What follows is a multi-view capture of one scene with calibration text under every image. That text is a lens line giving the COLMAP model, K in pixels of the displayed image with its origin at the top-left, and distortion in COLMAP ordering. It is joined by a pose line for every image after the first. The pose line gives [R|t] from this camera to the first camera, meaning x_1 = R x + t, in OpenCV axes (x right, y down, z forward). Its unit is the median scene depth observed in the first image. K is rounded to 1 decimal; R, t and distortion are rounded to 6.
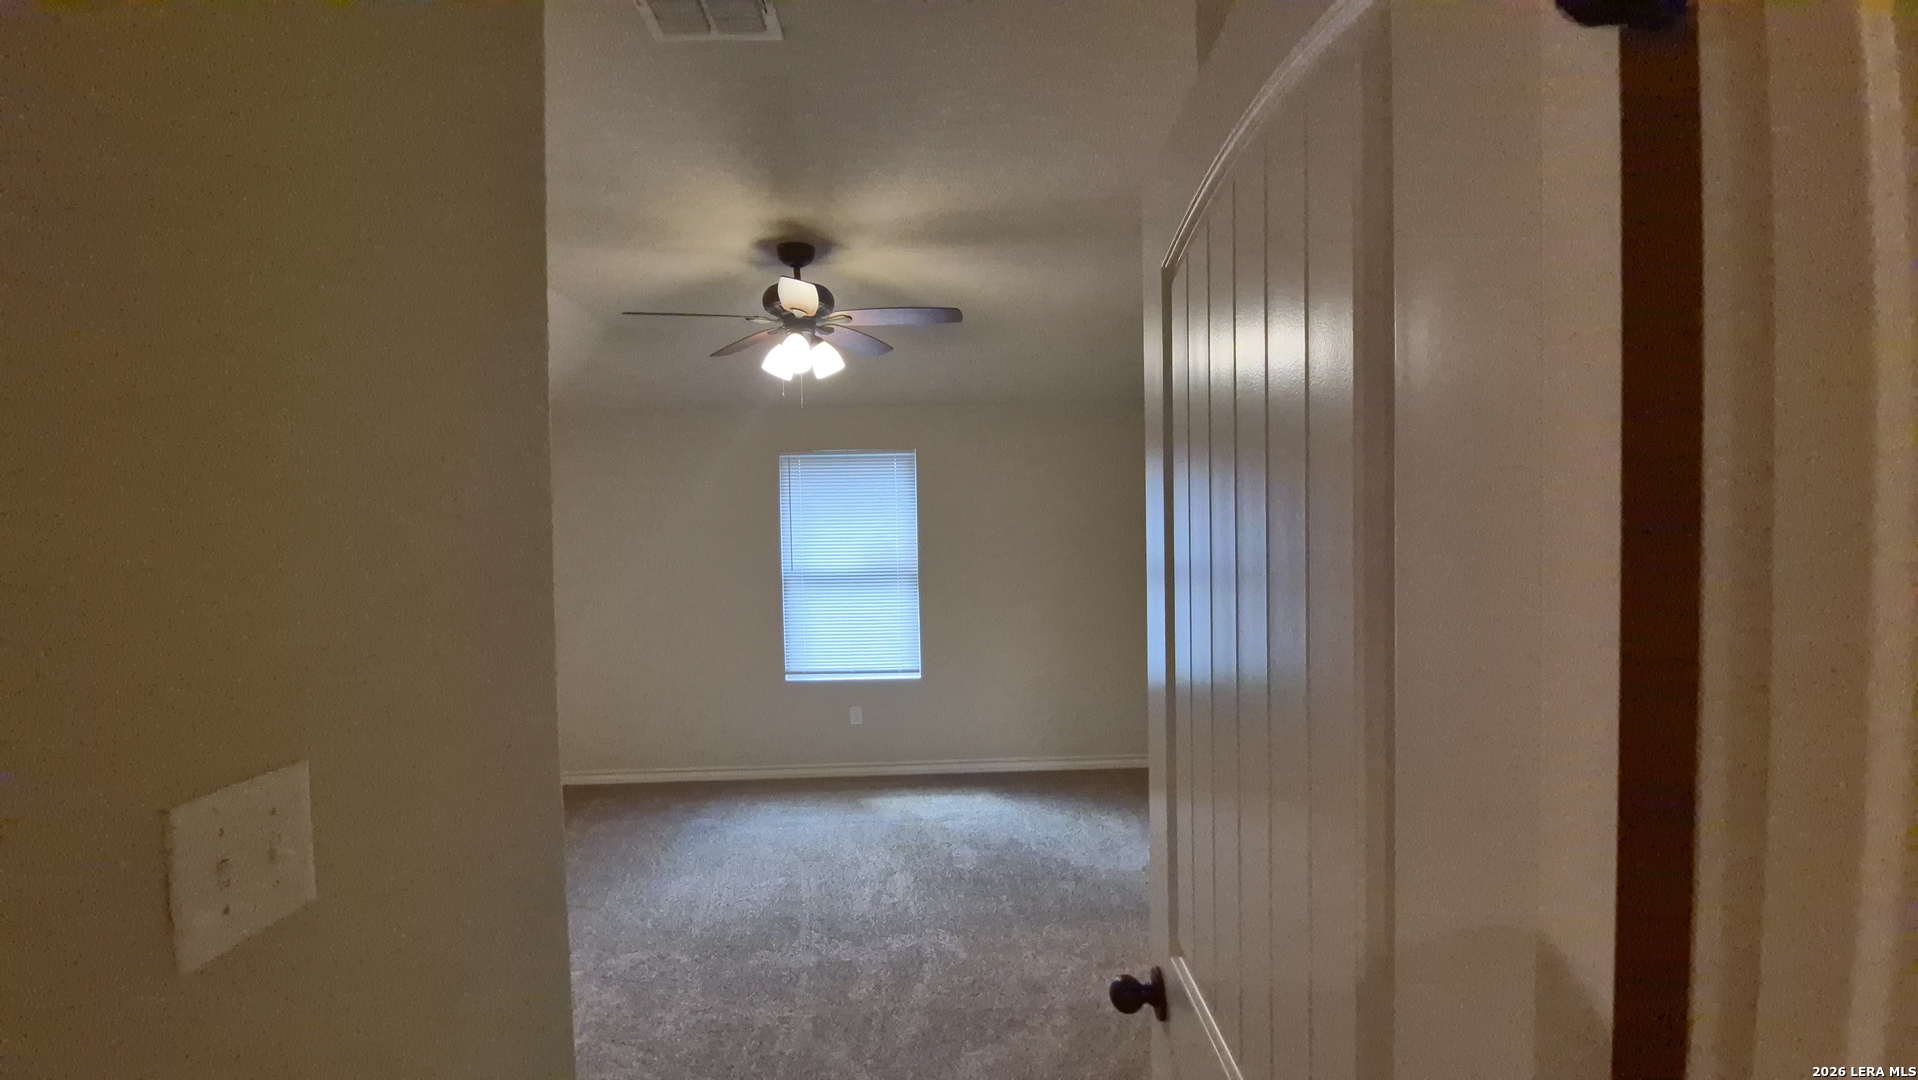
lens RADIAL K [[765.8, 0, 953.0], [0, 765.8, 547.4], [0, 0, 1]] dist [-0.003152, -0.000712]
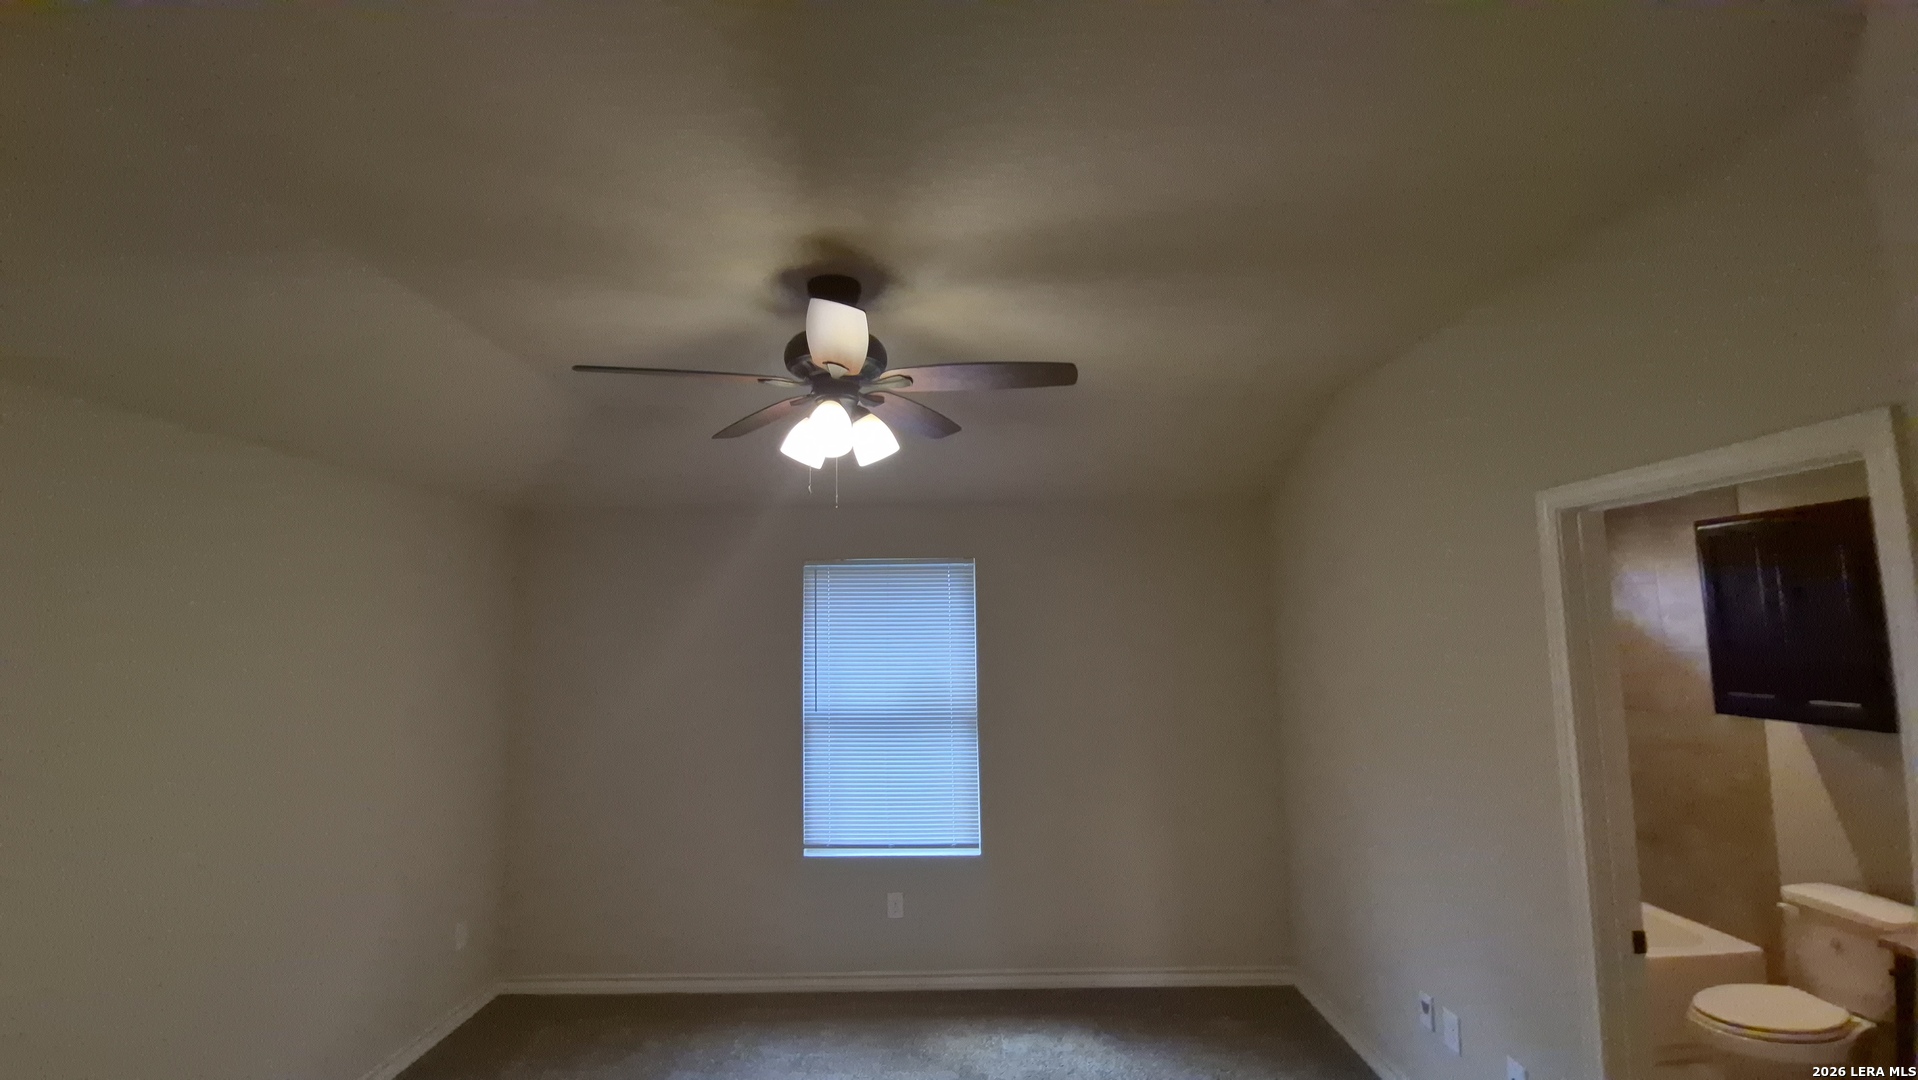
lens RADIAL K [[765.8, 0, 953.0], [0, 765.8, 547.4], [0, 0, 1]] dist [-0.003152, -0.000712]
pose [[0.999498, 0.001813, -0.031637, -0.069040], [-0.005379, 0.993580, -0.113004, -0.068024], [0.031229, 0.113117, 0.993091, 0.314474]]
